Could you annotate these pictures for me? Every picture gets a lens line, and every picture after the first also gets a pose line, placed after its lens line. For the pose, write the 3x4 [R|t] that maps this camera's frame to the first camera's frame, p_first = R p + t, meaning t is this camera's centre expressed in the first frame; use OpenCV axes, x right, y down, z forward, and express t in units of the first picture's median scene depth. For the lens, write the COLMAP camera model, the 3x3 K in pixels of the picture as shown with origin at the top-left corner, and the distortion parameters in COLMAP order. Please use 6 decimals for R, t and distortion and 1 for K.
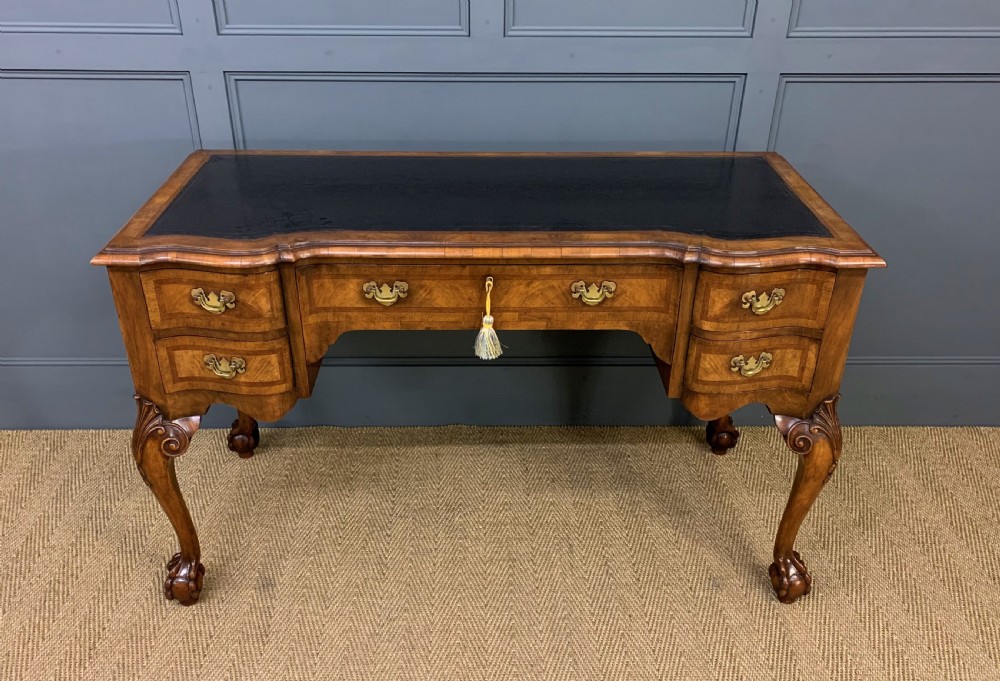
lens RADIAL K [[829.7, 0, 490.0], [0, 829.7, 349.6], [0, 0, 1]] dist [0.022144, 0.001193]
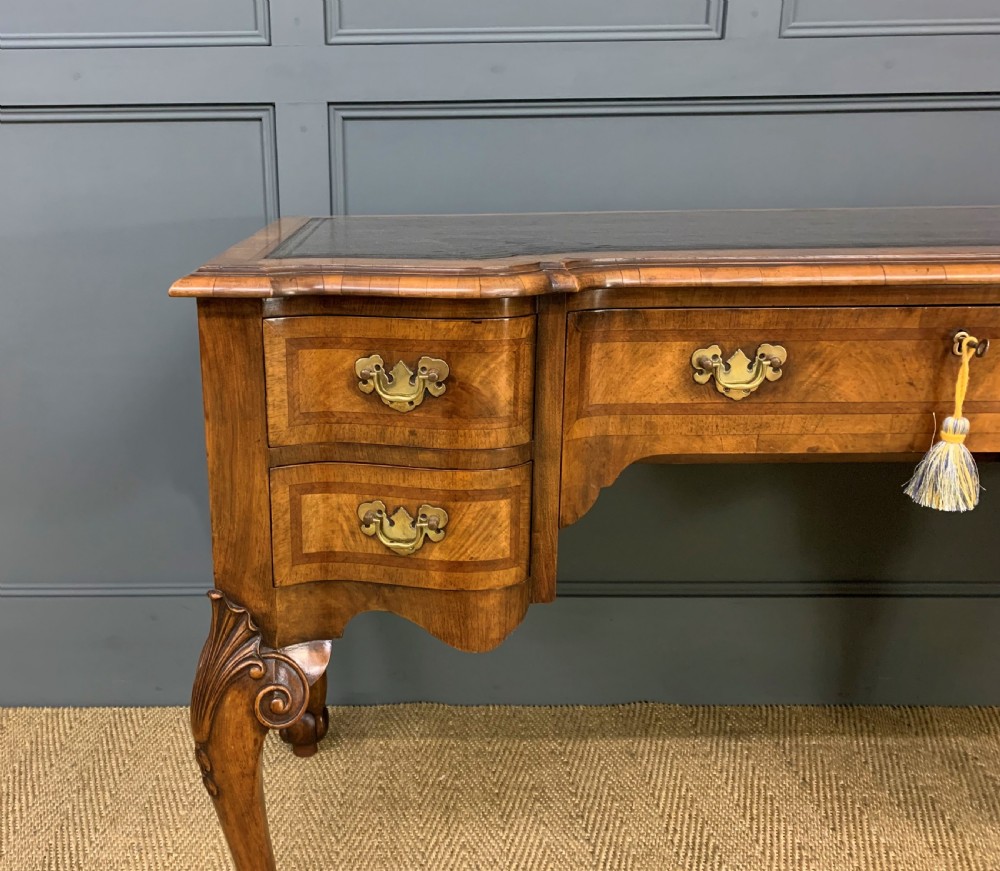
lens RADIAL K [[930.5, 0, 394.5], [0, 930.5, 425.7], [0, 0, 1]] dist [0.064108, 0.000000]
pose [[0.999201, -0.011662, -0.038233, -0.262944], [0.002070, 0.970309, -0.241859, 0.082614], [0.039918, 0.241587, 0.969558, 0.396750]]
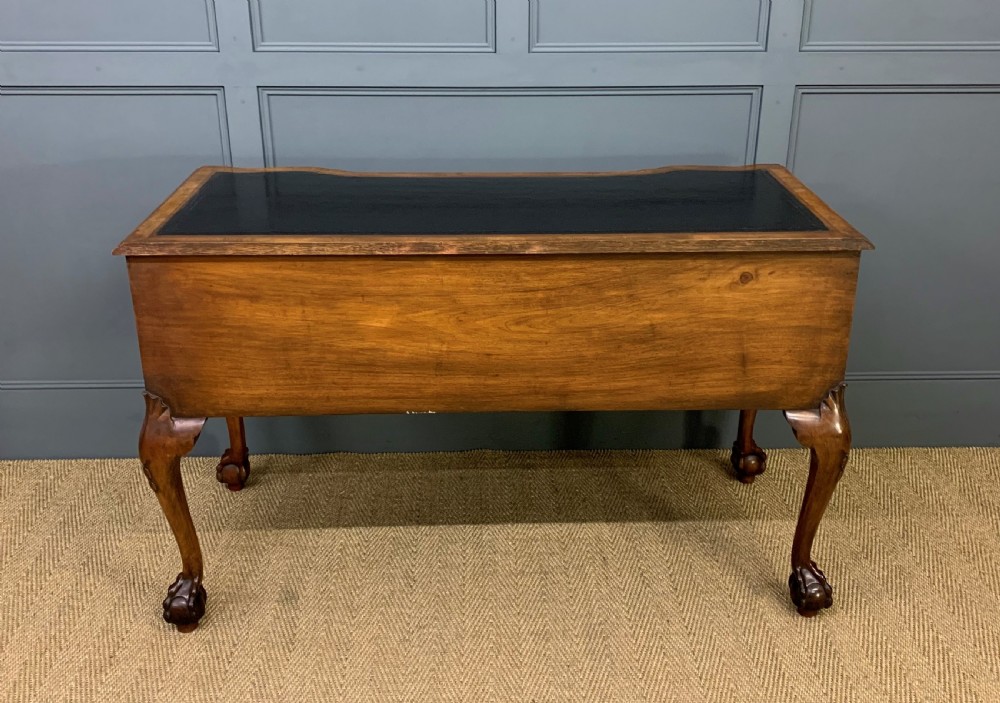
lens RADIAL K [[975.2, 0, 510.9], [0, 975.2, 319.4], [0, 0, 1]] dist [0.023909, 0.000000]
pose [[0.999872, -0.009987, 0.012477, -0.025576], [0.011563, 0.990988, -0.133454, 0.125493], [-0.011032, 0.133581, 0.990977, -0.175643]]
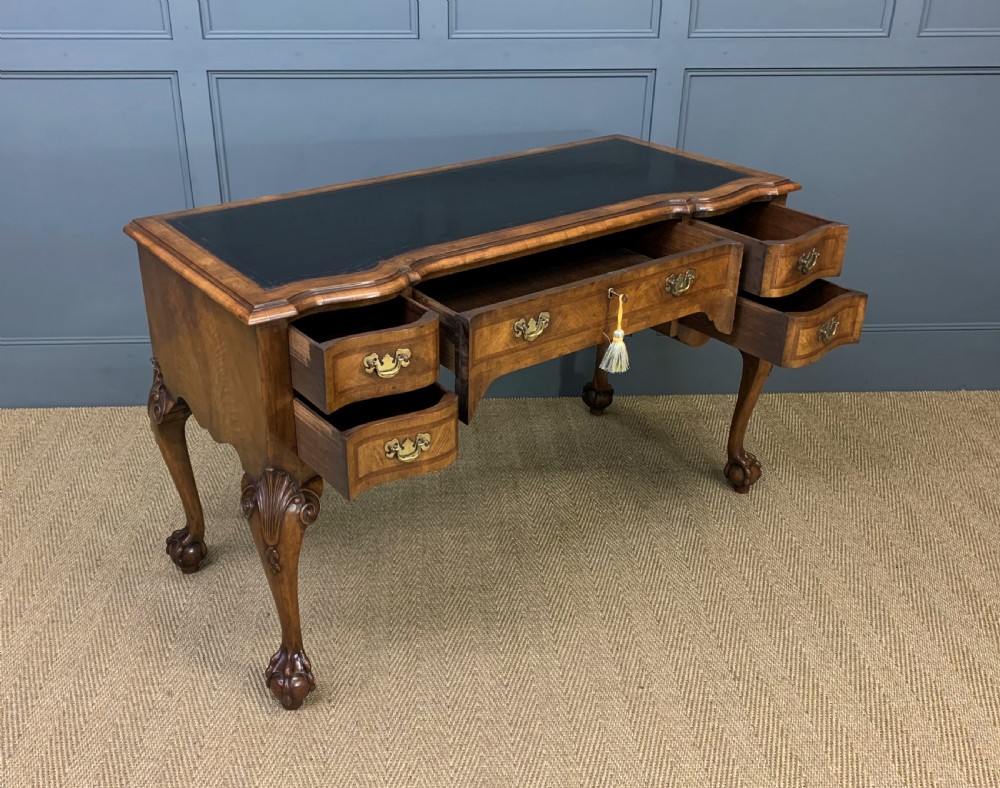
lens RADIAL K [[953.4, 0, 463.9], [0, 953.4, 374.9], [0, 0, 1]] dist [0.031177, 0.000000]
pose [[0.999530, -0.018074, 0.024755, -0.003100], [0.019688, 0.997585, -0.066605, 0.197741], [-0.023492, 0.067061, 0.997472, -0.332644]]
